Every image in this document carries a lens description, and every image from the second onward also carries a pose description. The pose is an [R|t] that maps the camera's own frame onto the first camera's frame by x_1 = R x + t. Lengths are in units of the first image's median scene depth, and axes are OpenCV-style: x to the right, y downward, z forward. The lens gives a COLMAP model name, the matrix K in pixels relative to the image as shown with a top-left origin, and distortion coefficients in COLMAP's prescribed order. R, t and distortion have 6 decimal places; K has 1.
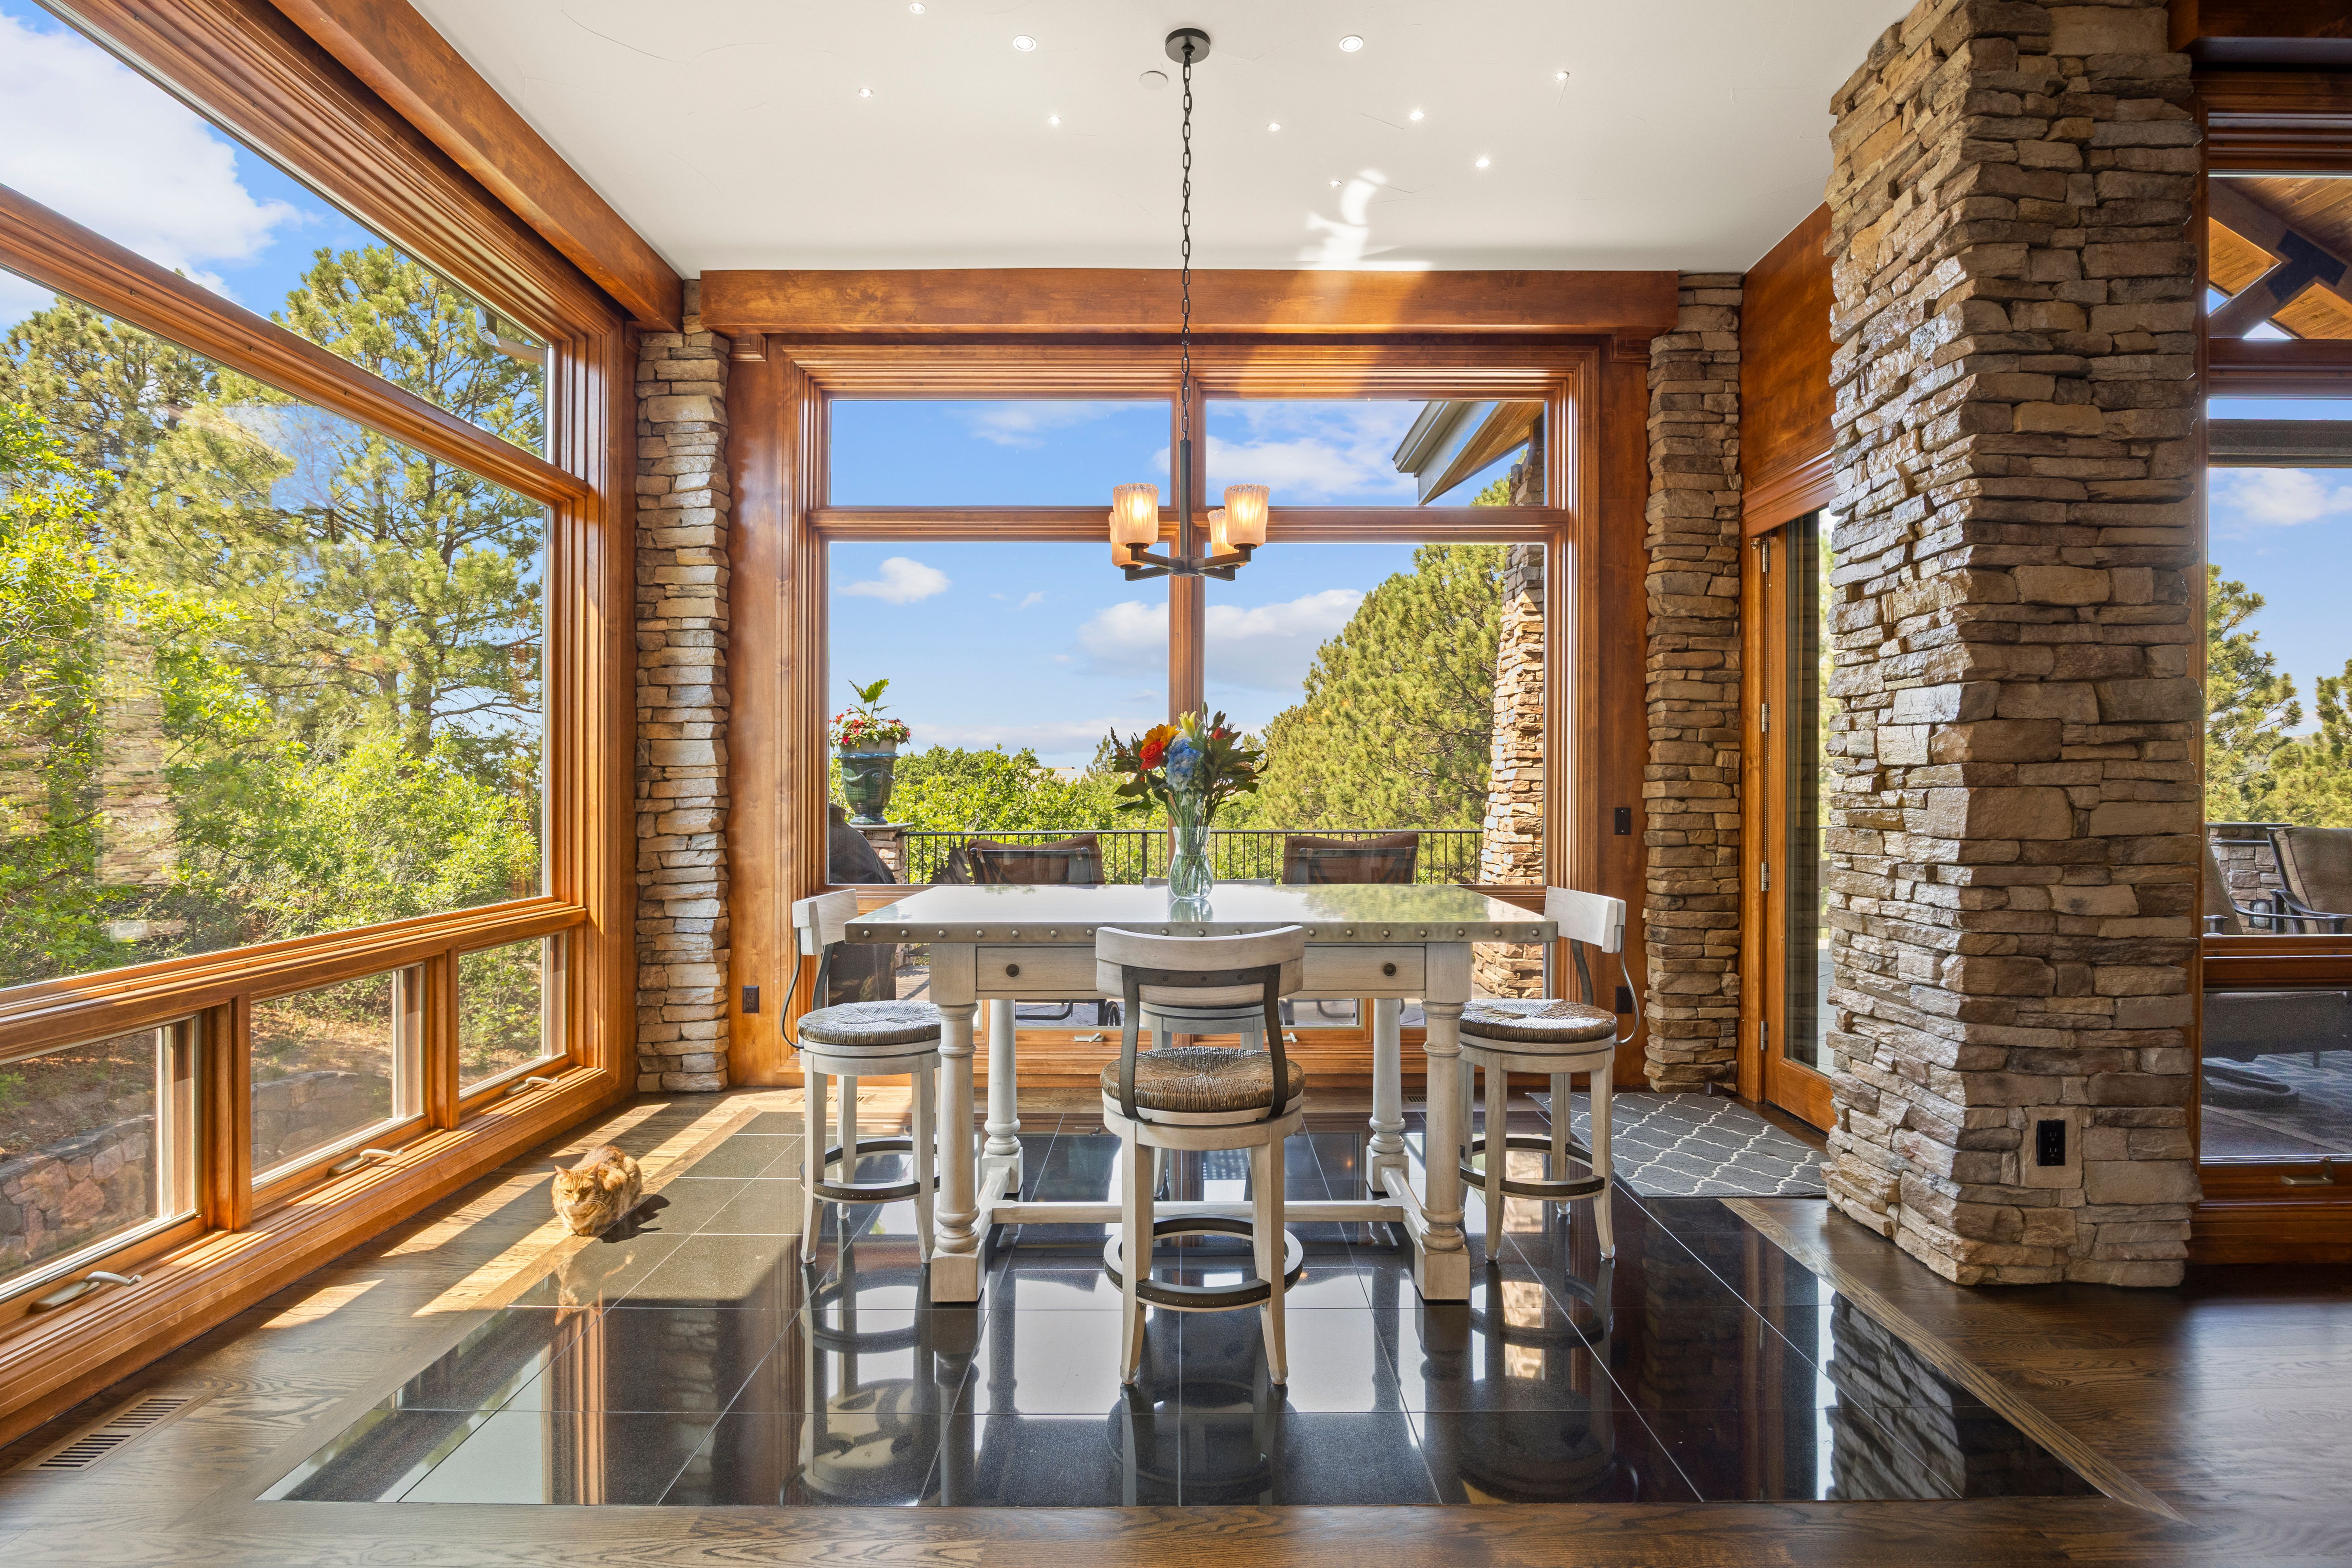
lens RADIAL K [[1184.1, 0, 1151.5], [0, 1184.1, 790.2], [0, 0, 1]] dist [-0.025426, 0.002789]
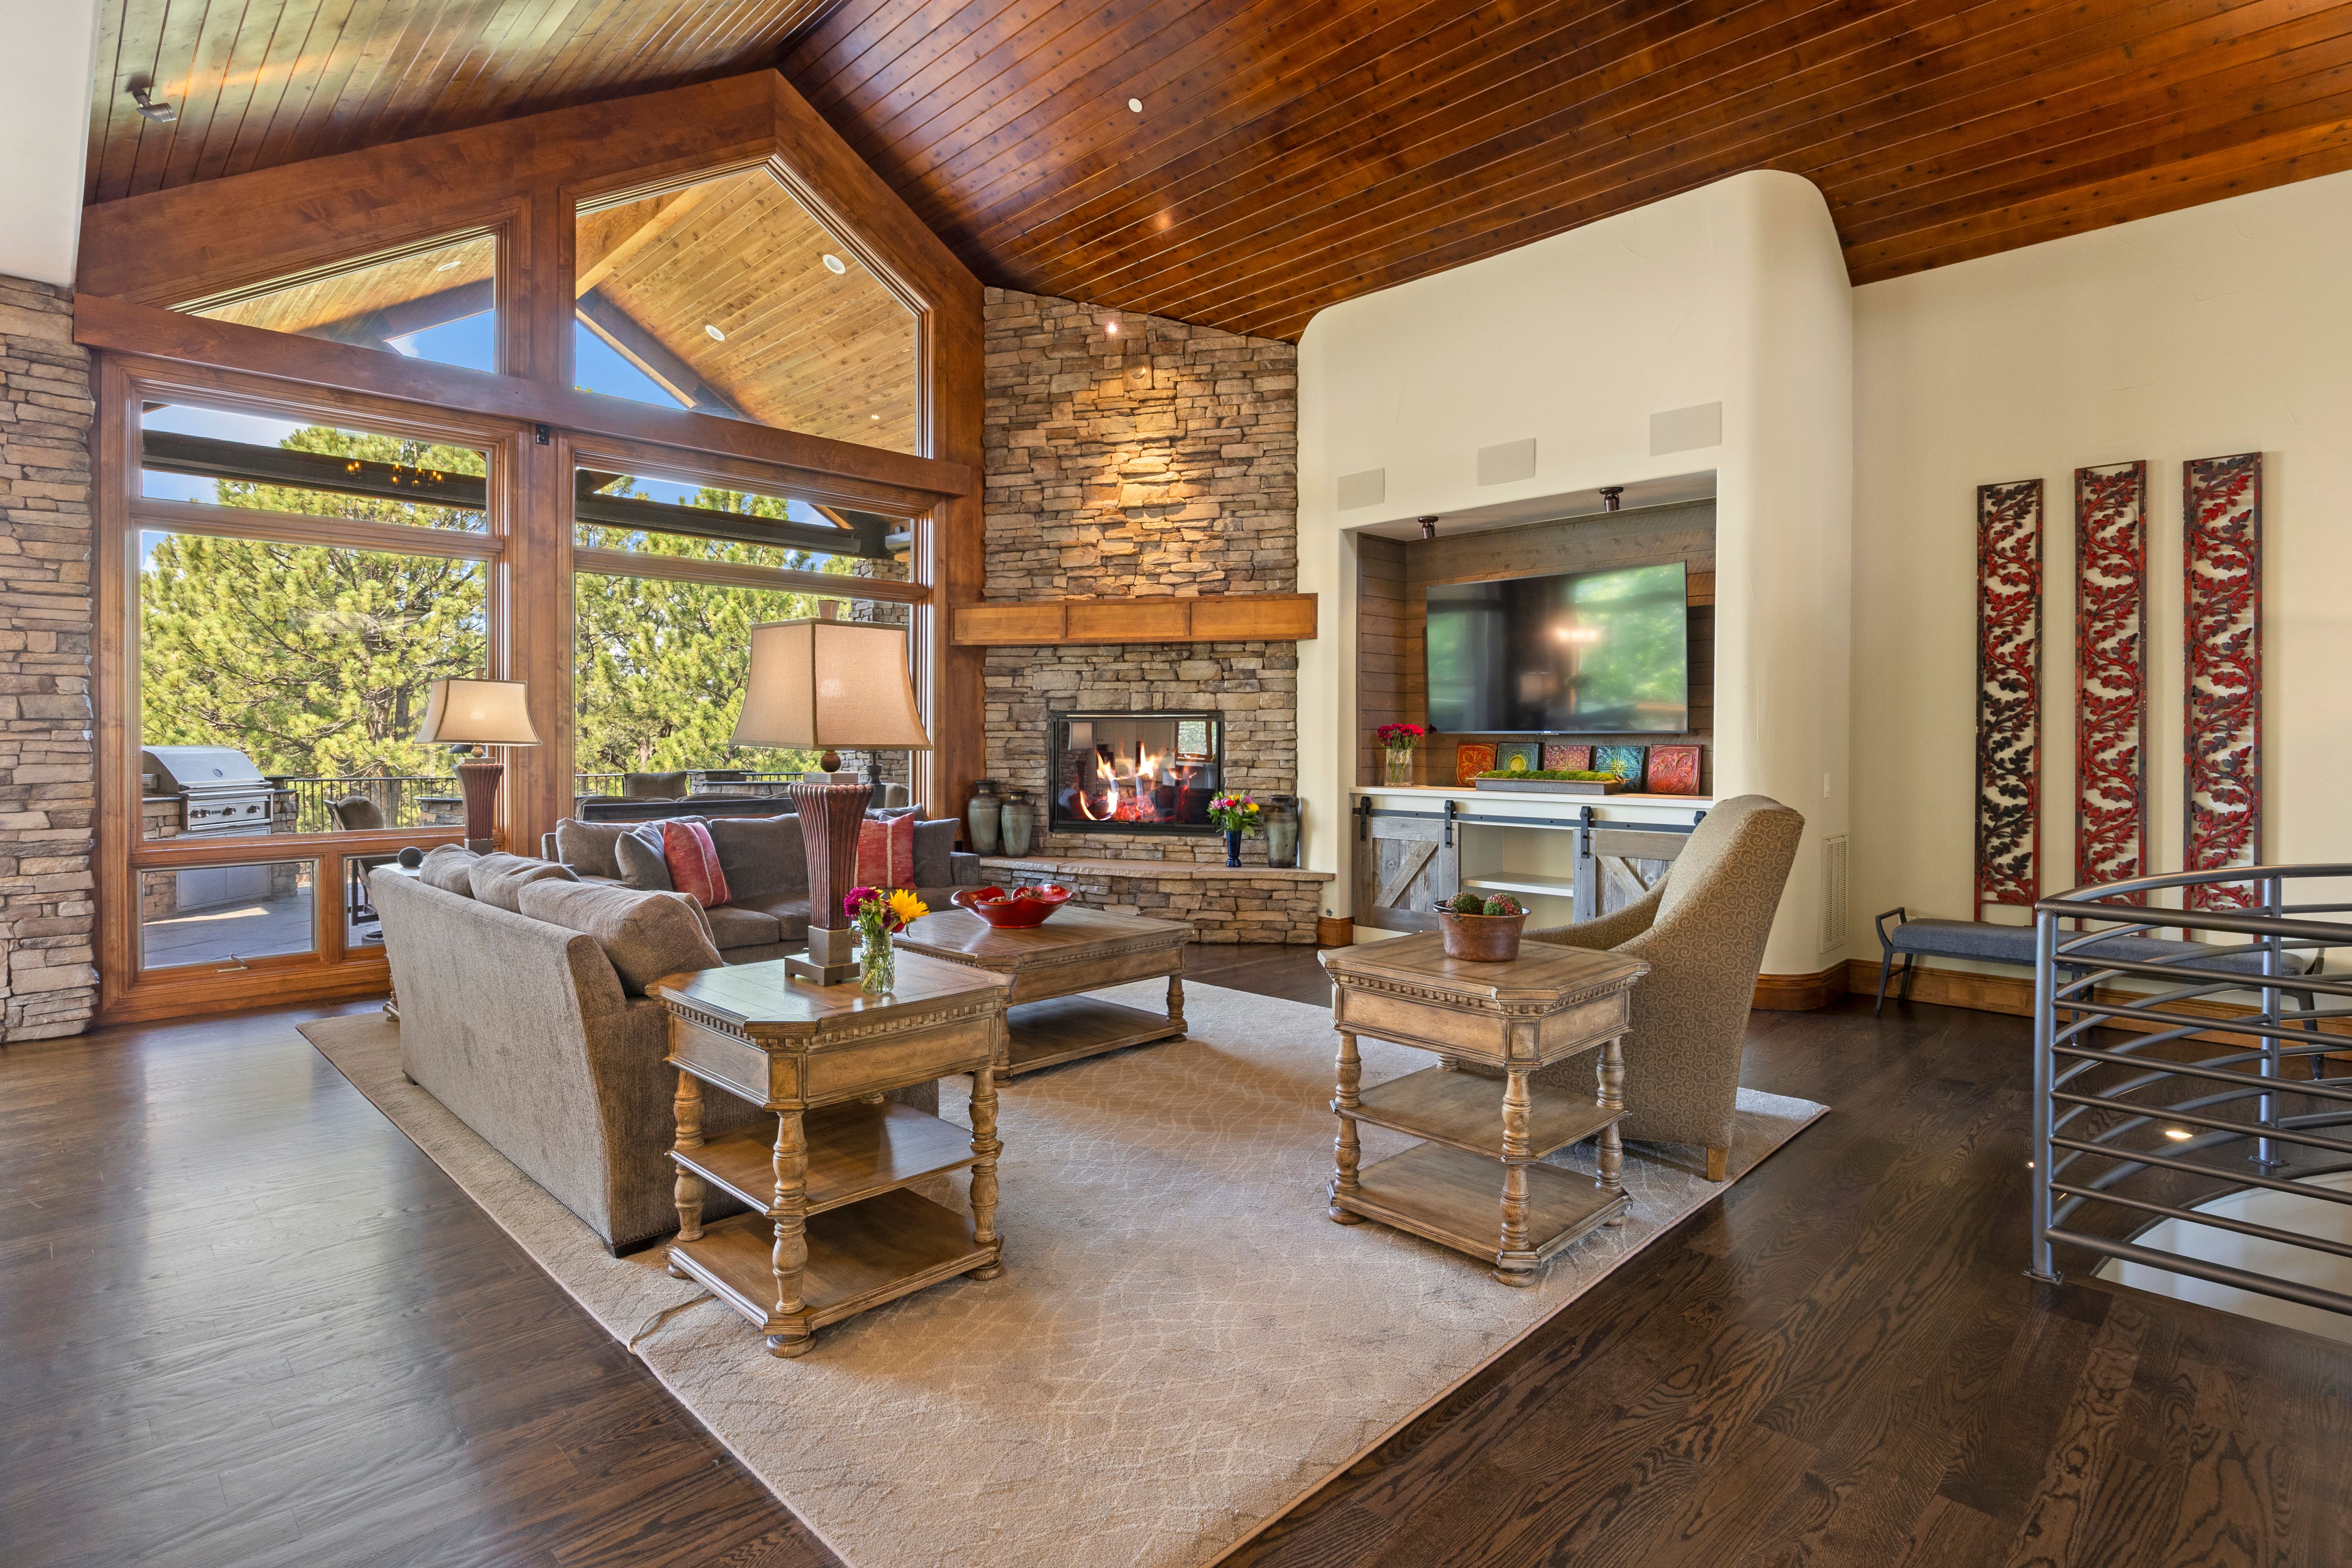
lens RADIAL K [[1184.1, 0, 1223.2], [0, 1184.1, 752.5], [0, 0, 1]] dist [-0.025426, 0.002789]
pose [[0.692659, -0.005599, 0.721244, 0.509456], [-0.005429, 0.999901, 0.012977, -0.025188], [-0.721245, -0.012904, 0.692560, -0.938615]]
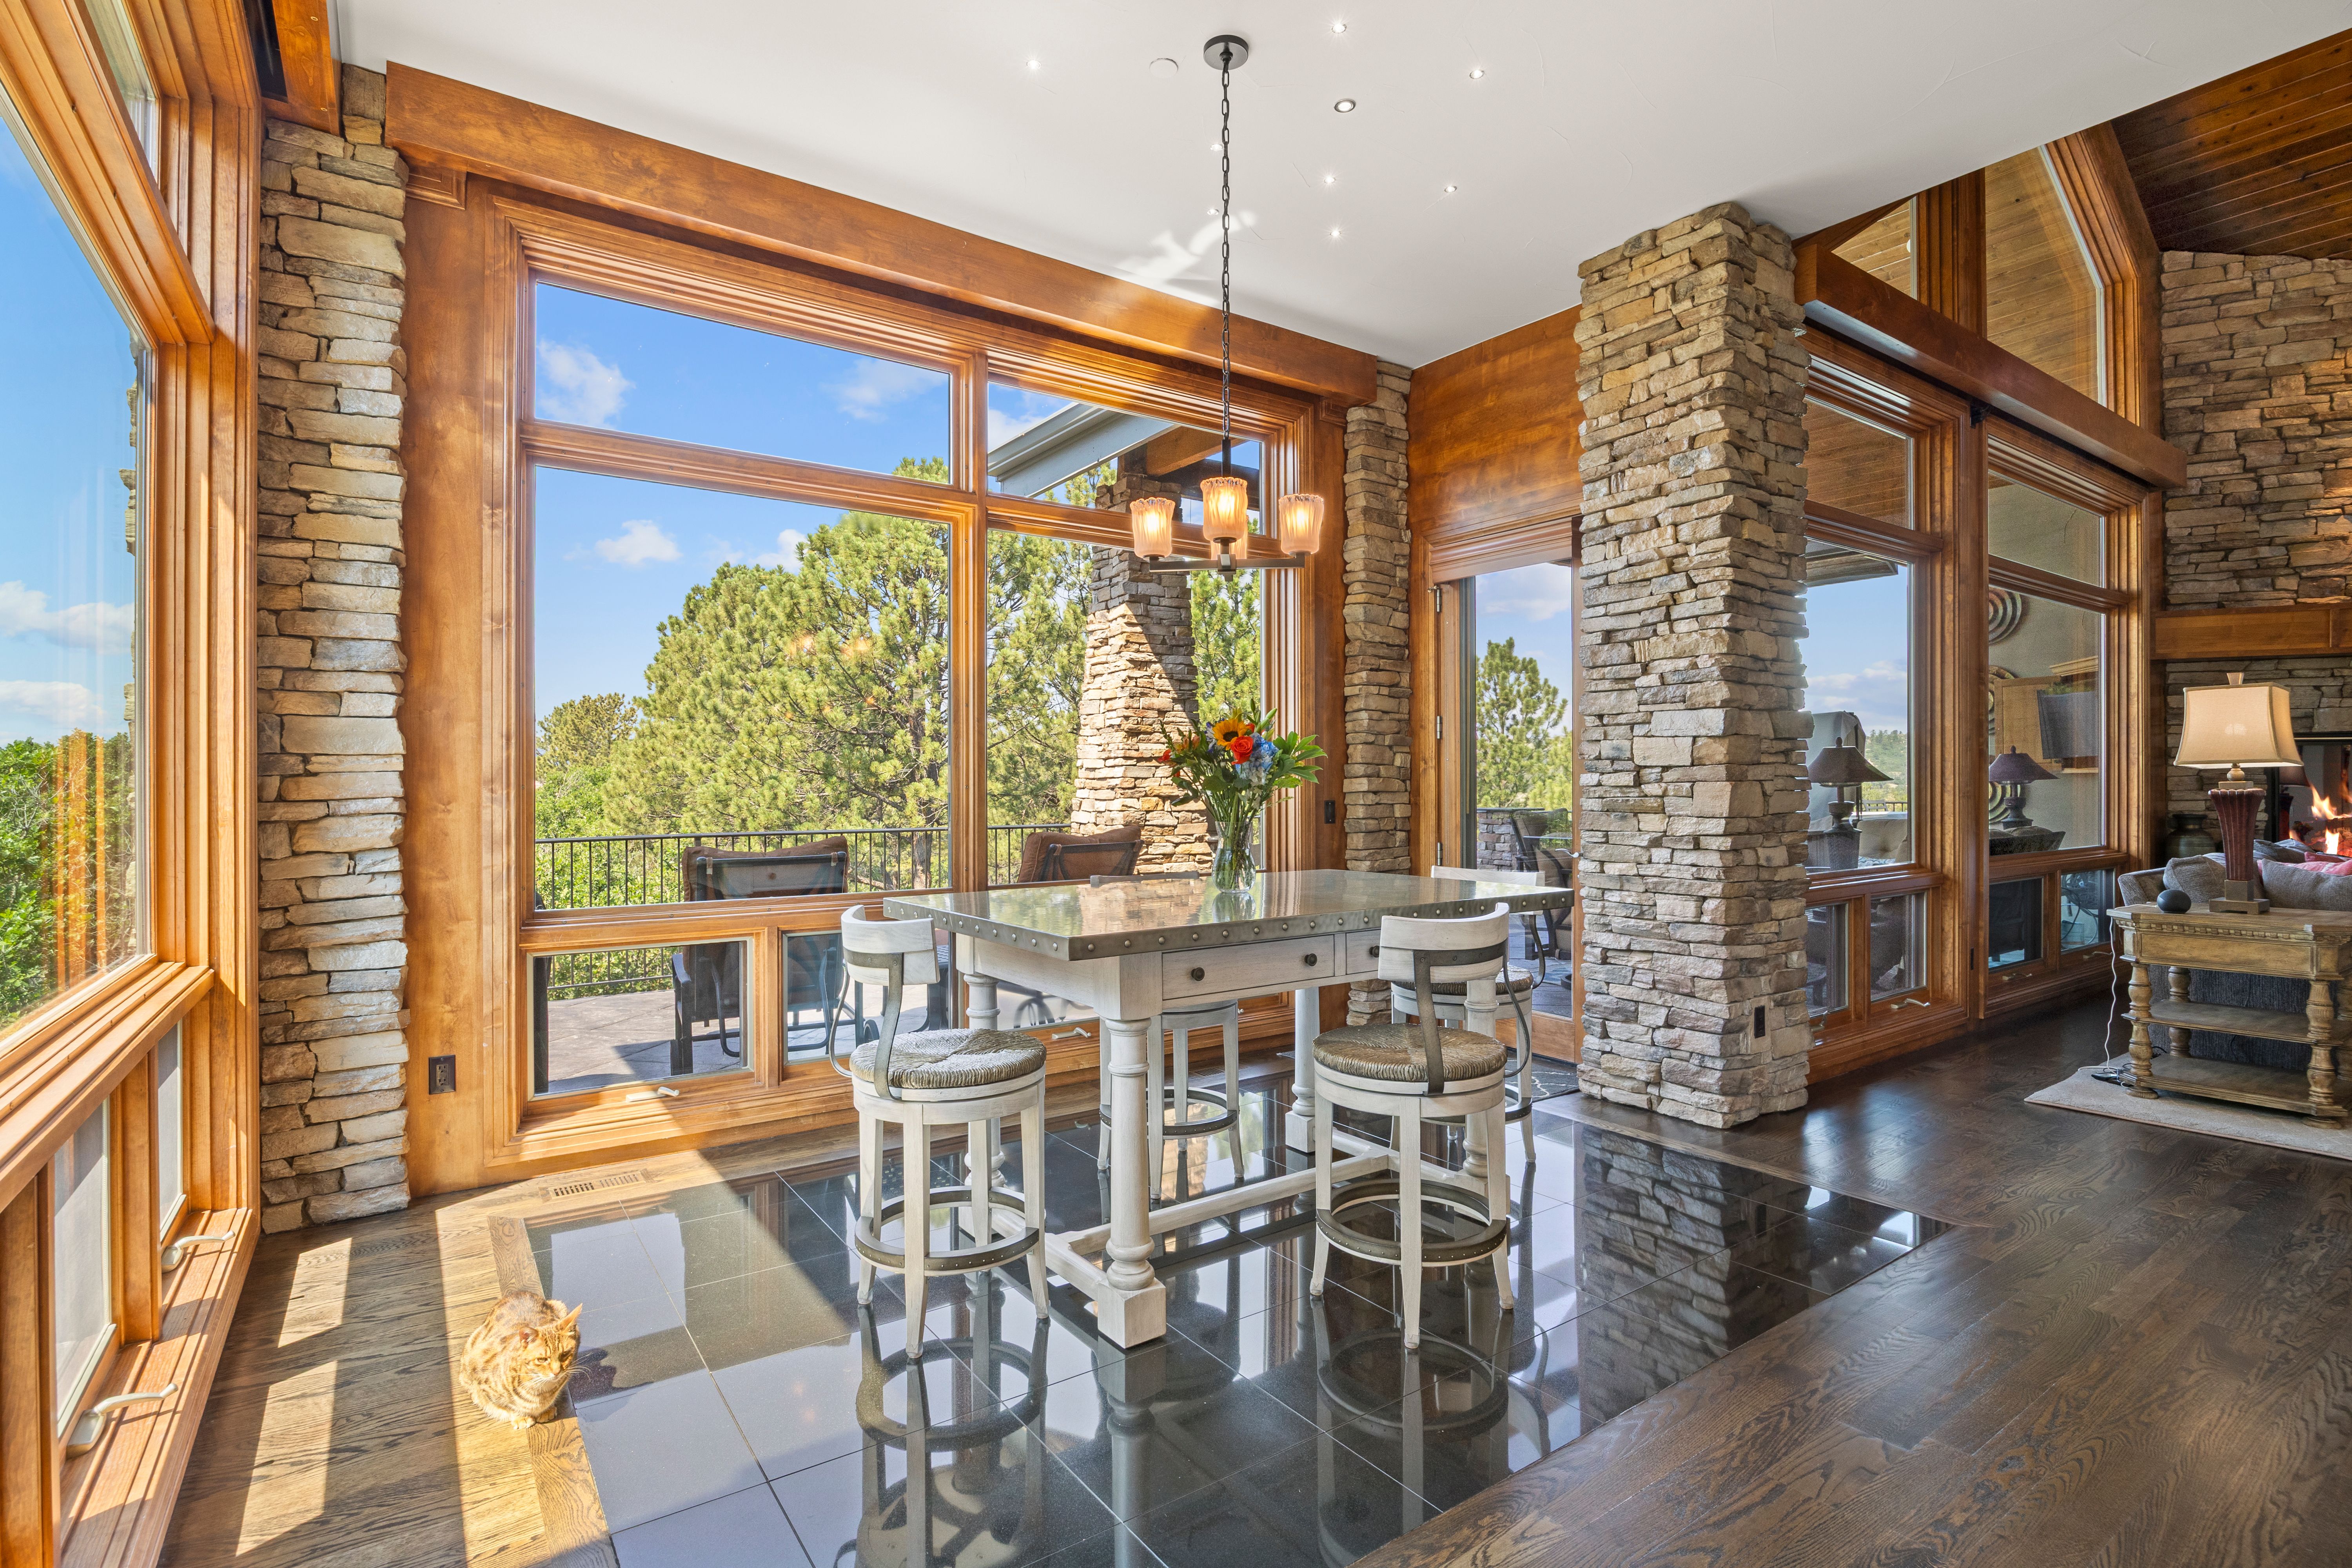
lens RADIAL K [[1184.1, 0, 1154.4], [0, 1184.1, 782.9], [0, 0, 1]] dist [-0.025426, 0.002789]
pose [[0.799678, -0.000717, 0.600429, -0.460141], [0.004342, 0.999980, -0.004588, 0.001915], [-0.600414, 0.006276, 0.799665, 0.166544]]
